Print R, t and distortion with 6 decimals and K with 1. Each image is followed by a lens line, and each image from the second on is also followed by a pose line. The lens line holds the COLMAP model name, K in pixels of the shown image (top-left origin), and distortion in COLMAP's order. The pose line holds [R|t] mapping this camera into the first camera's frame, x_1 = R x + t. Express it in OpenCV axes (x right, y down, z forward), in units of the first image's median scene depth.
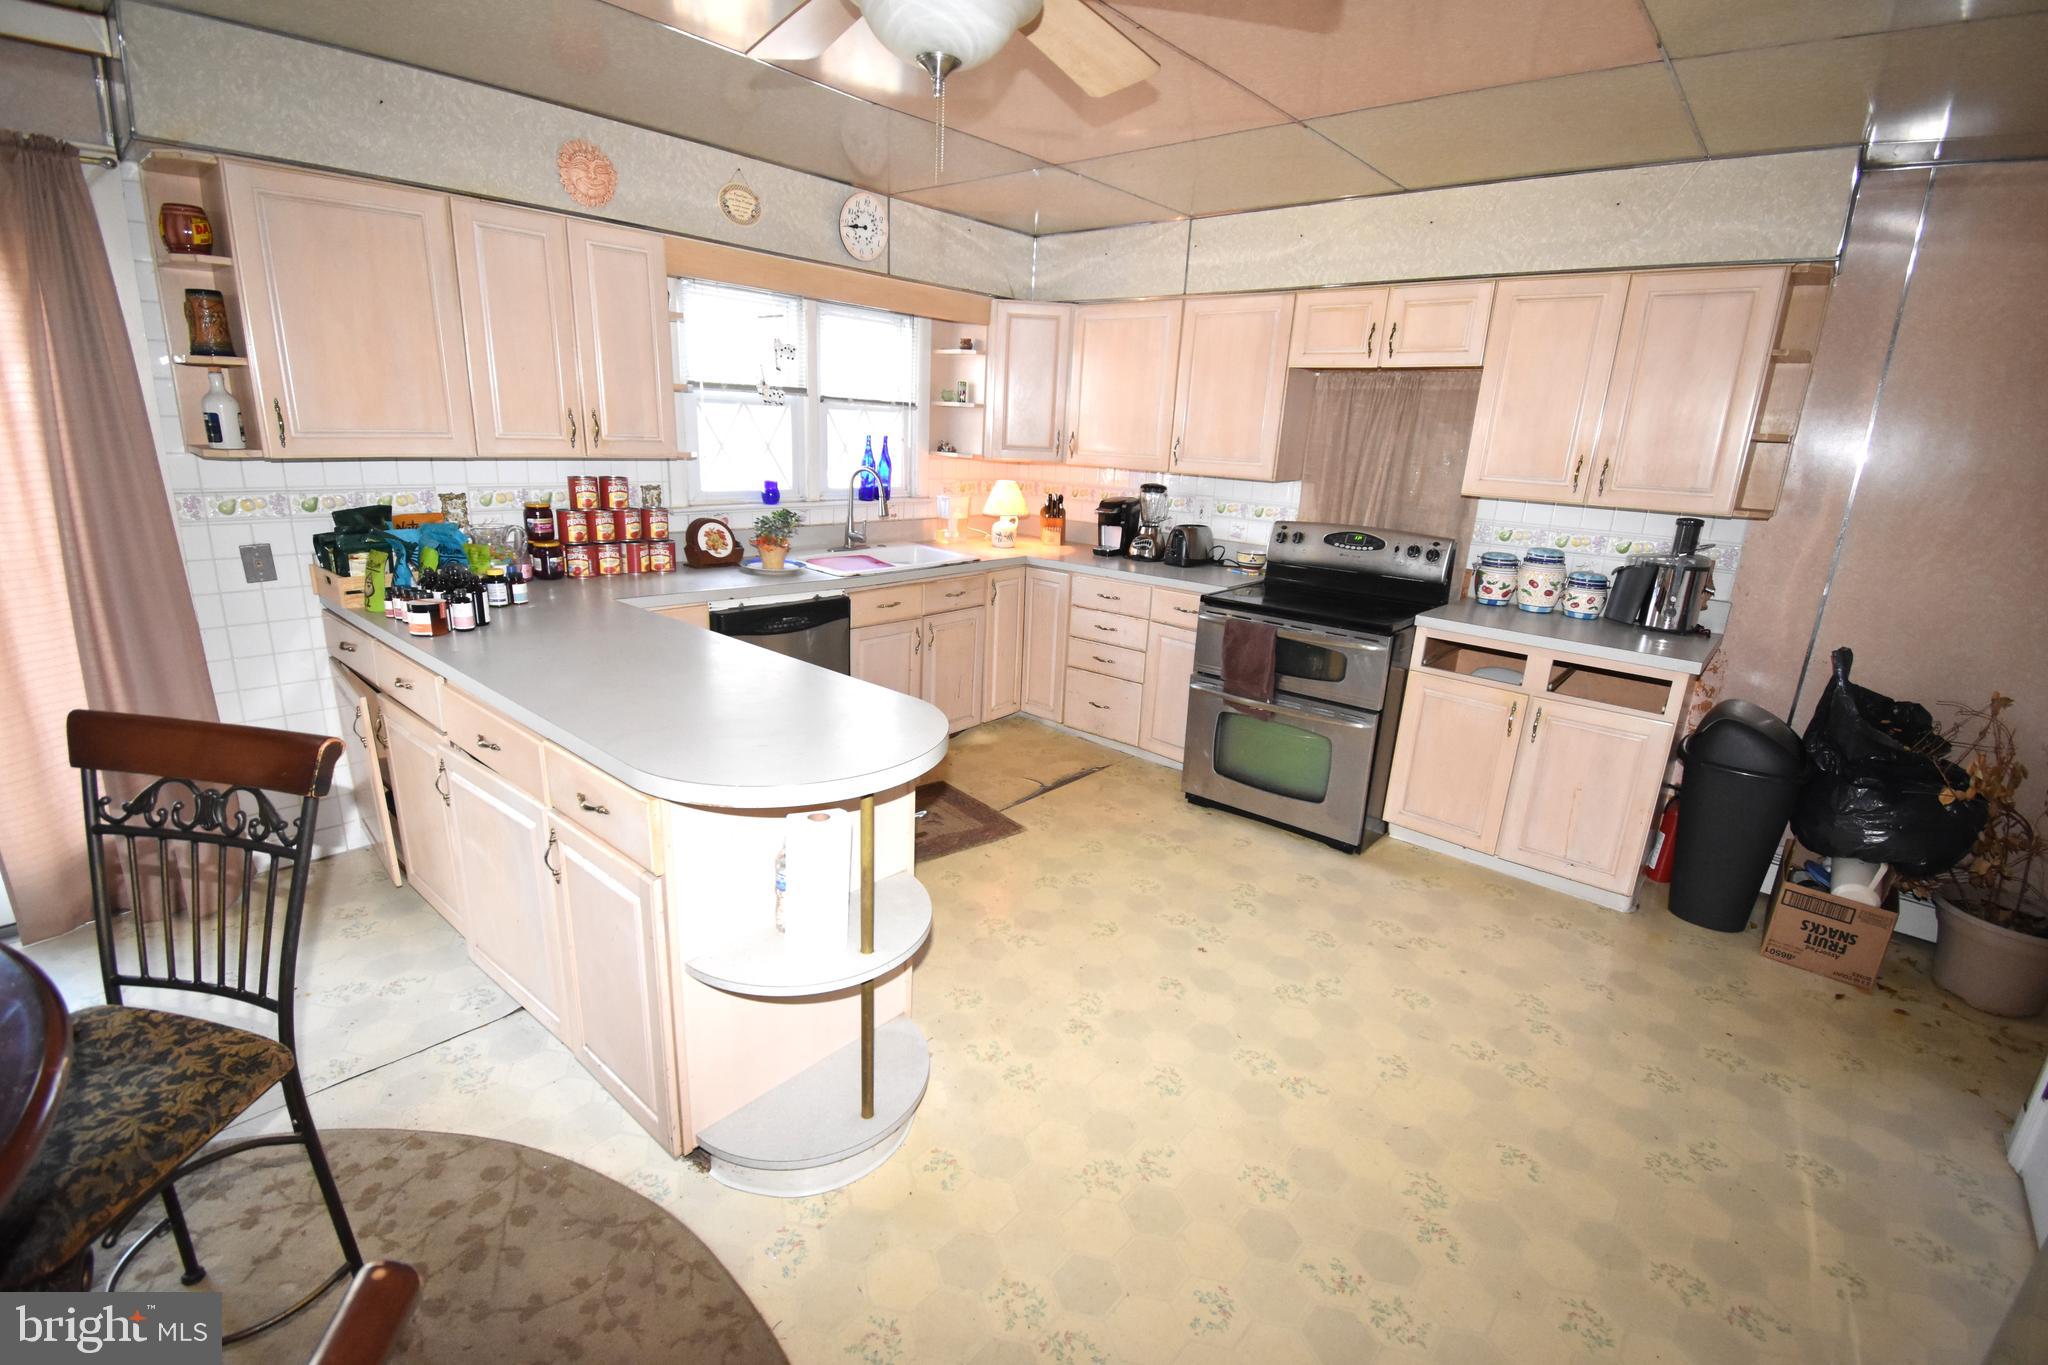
lens RADIAL K [[904.3, 0, 1024.0], [0, 904.3, 682.5], [0, 0, 1]] dist [0.023535, -0.027719]
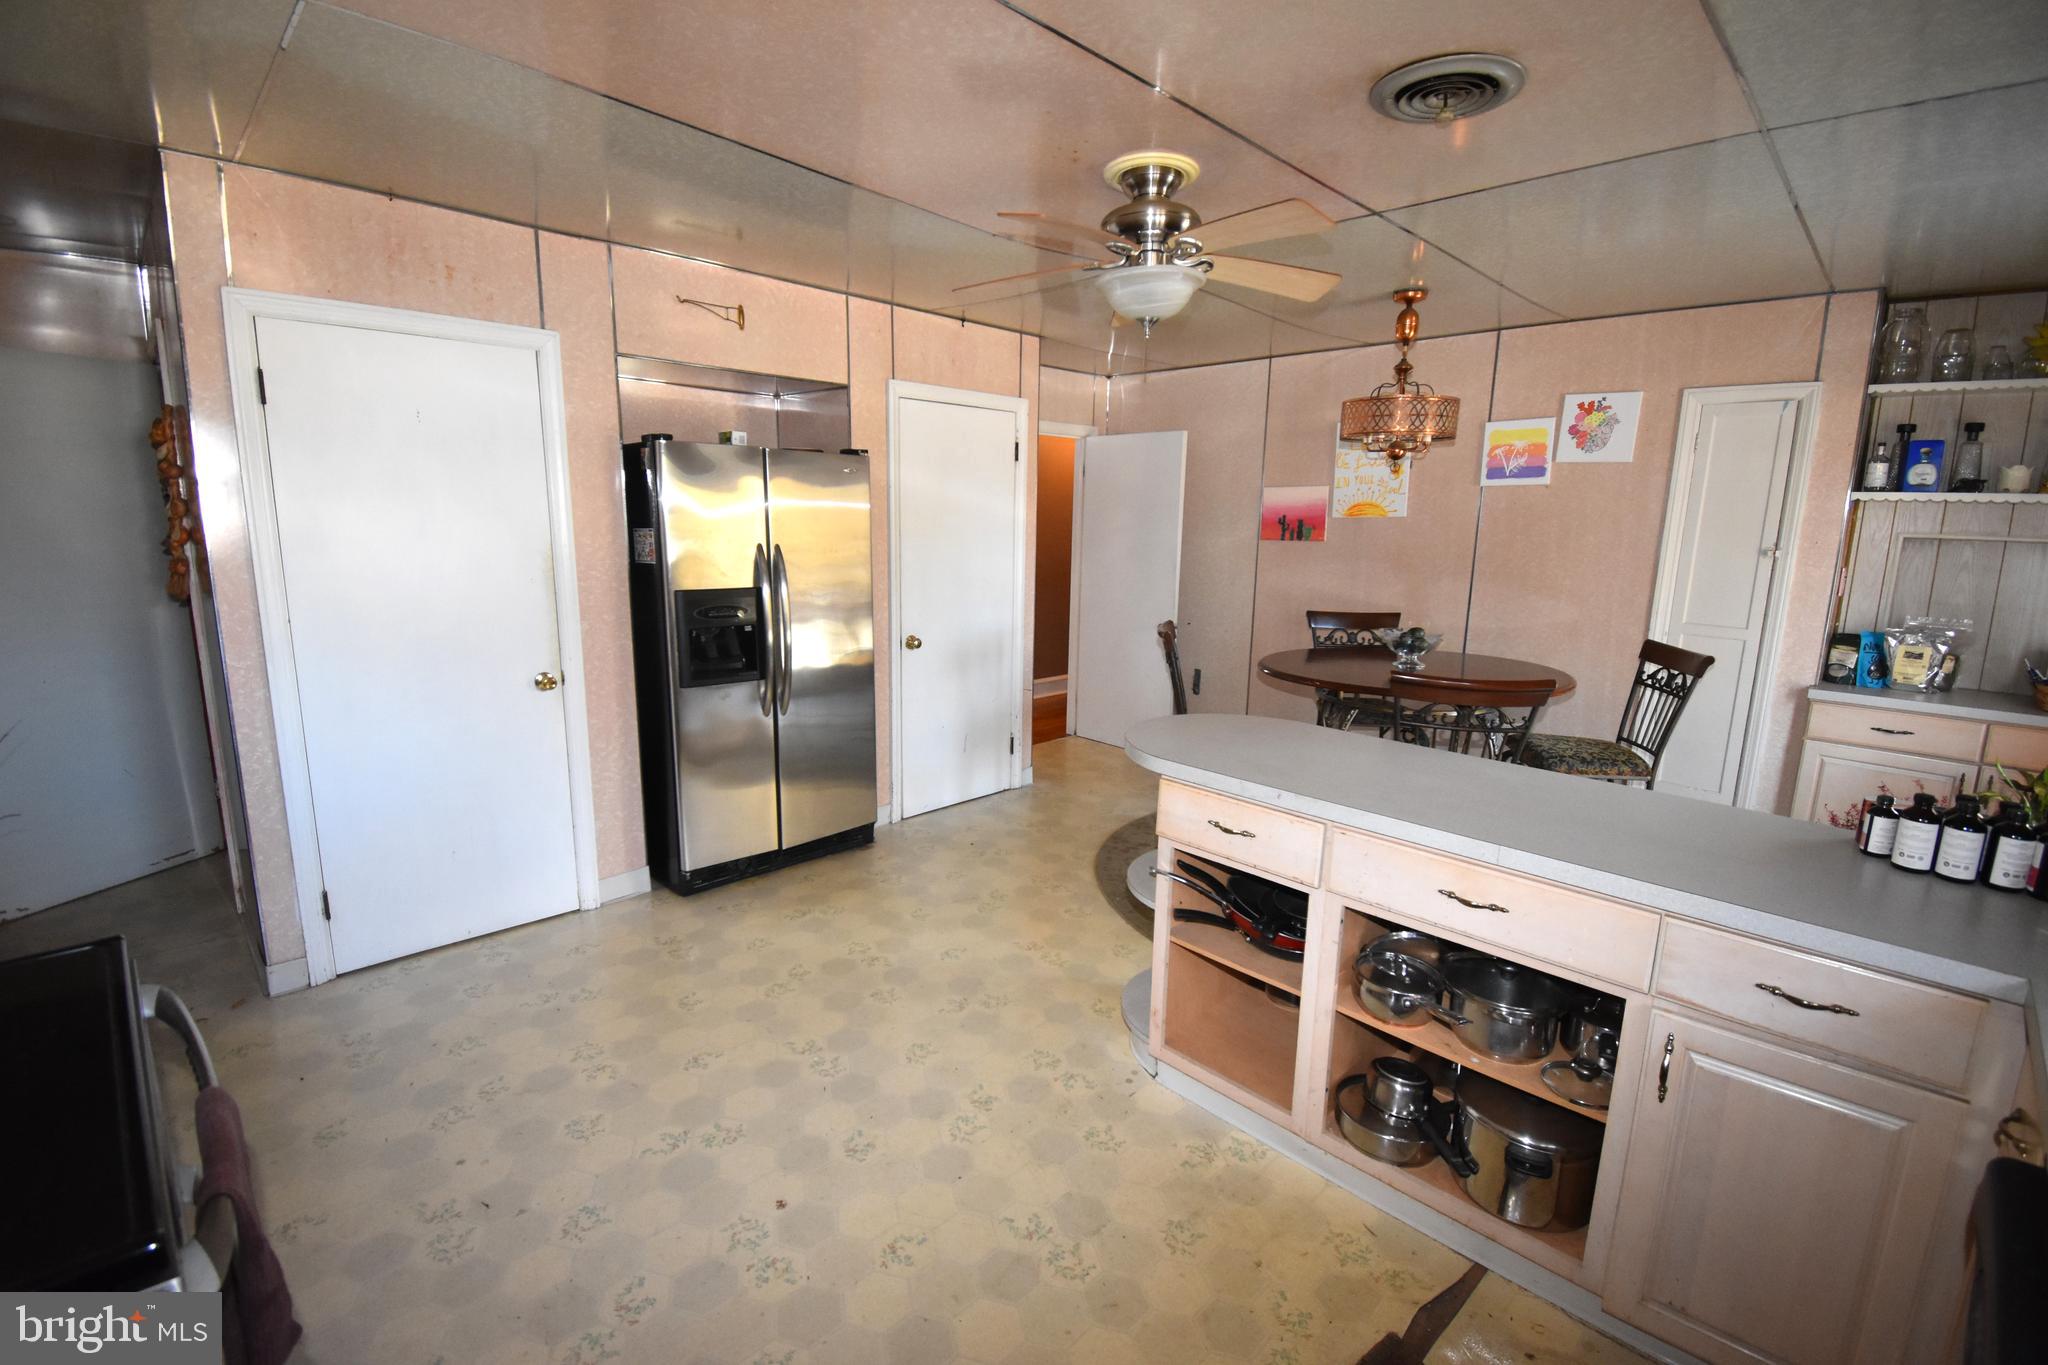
lens RADIAL K [[904.3, 0, 1024.0], [0, 904.3, 682.5], [0, 0, 1]] dist [0.023535, -0.027719]
pose [[-0.995548, -0.078204, 0.052620, 0.000723], [-0.046442, 0.892752, 0.448148, -0.334213], [-0.082024, 0.443709, -0.892409, 1.194170]]
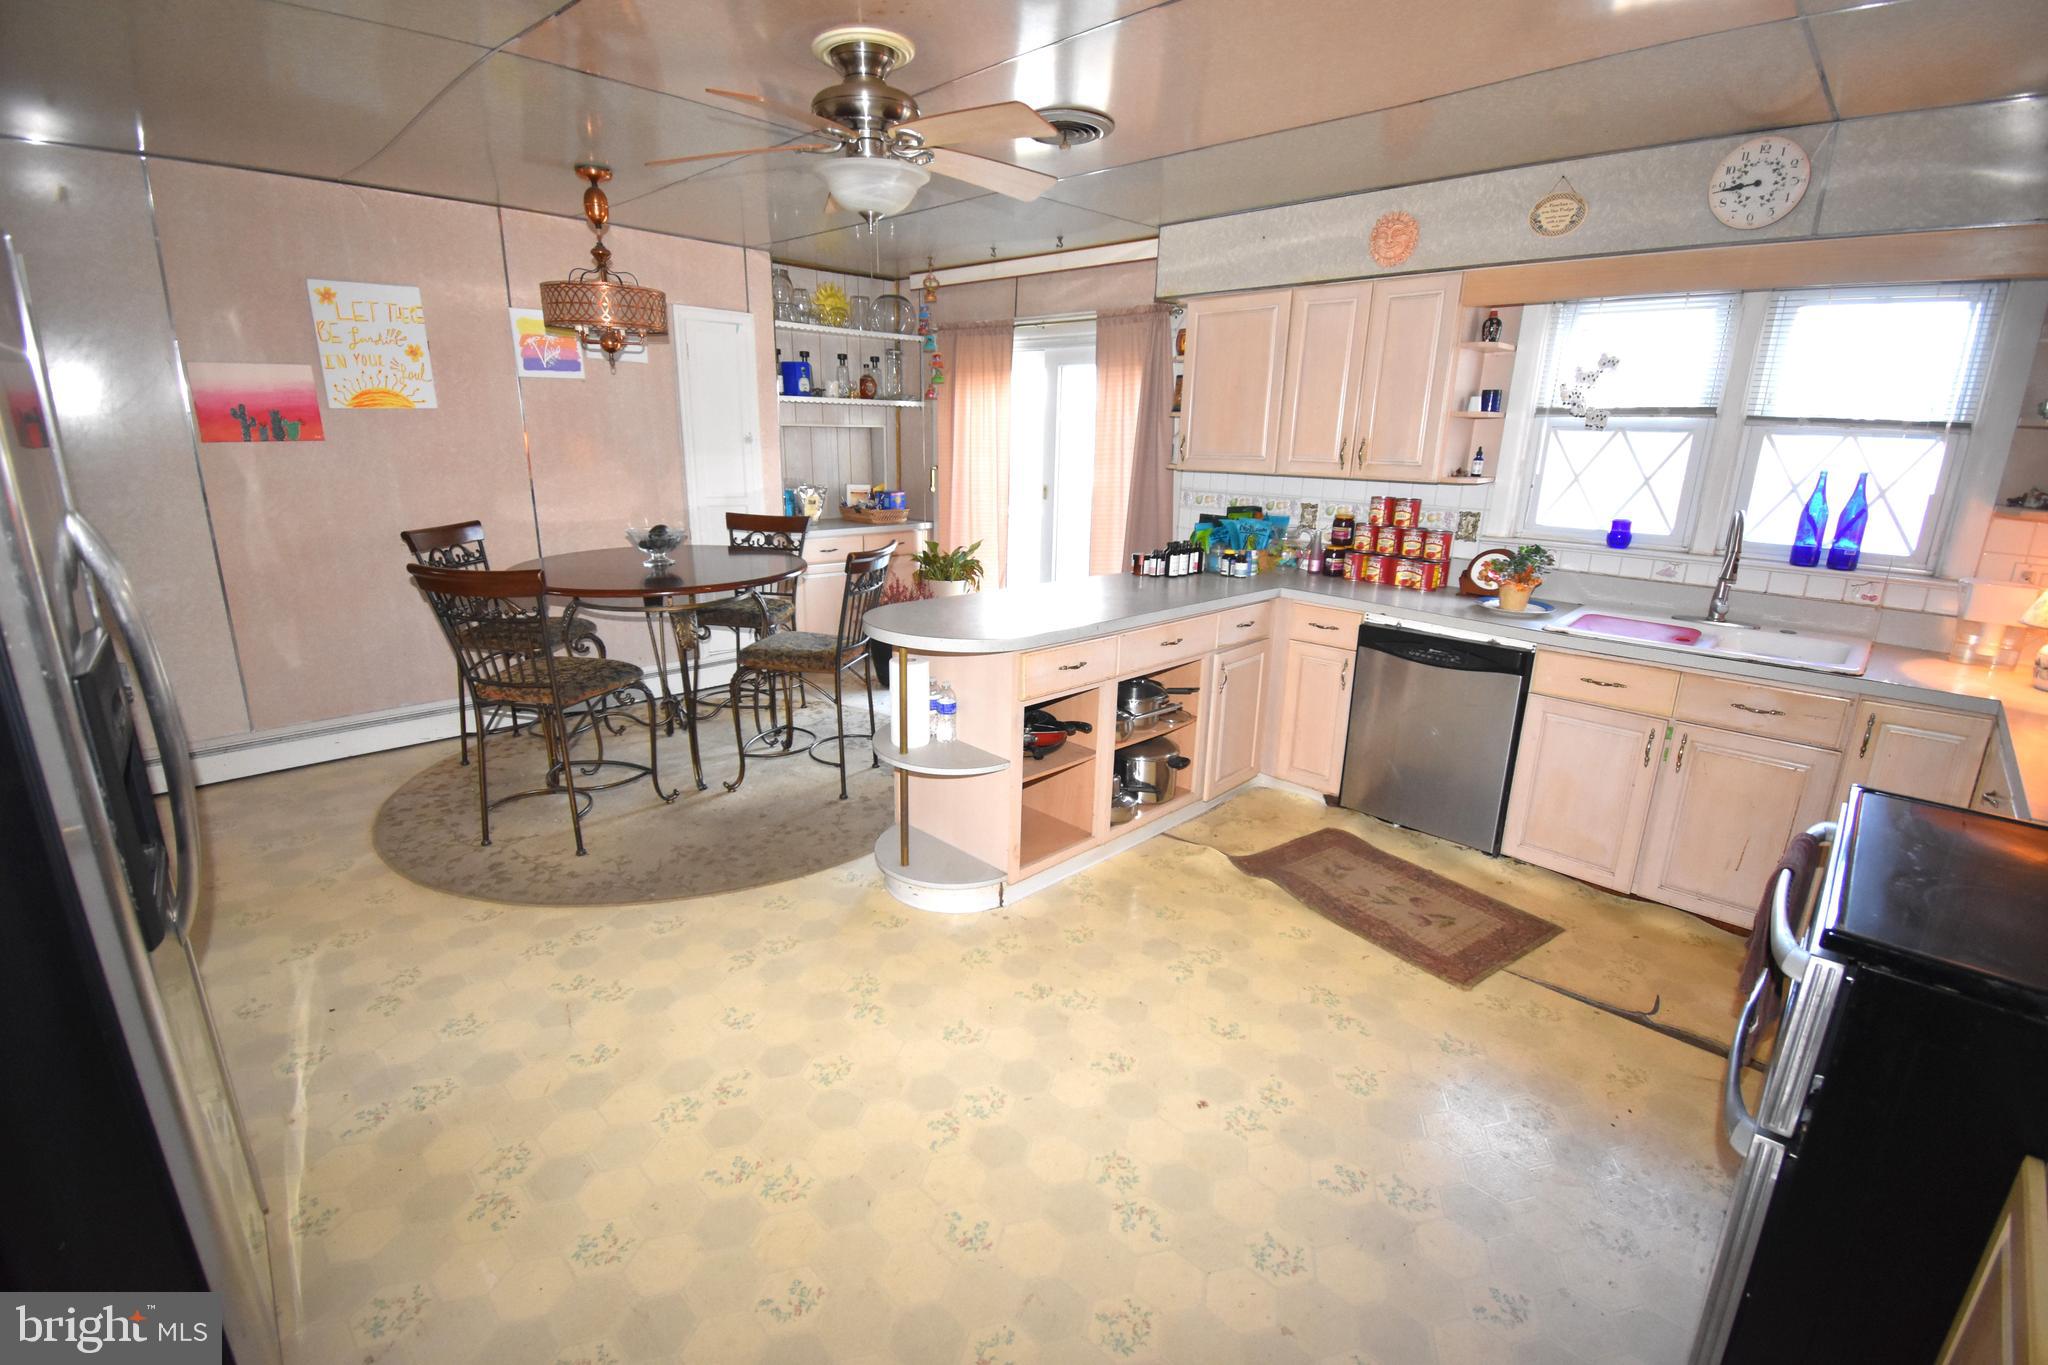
lens RADIAL K [[904.3, 0, 1024.0], [0, 904.3, 682.5], [0, 0, 1]] dist [0.023535, -0.027719]
pose [[-0.057521, 0.223100, -0.973097, 0.718480], [-0.299535, 0.925948, 0.229996, -0.134490], [0.952350, 0.304706, 0.013565, 0.612577]]
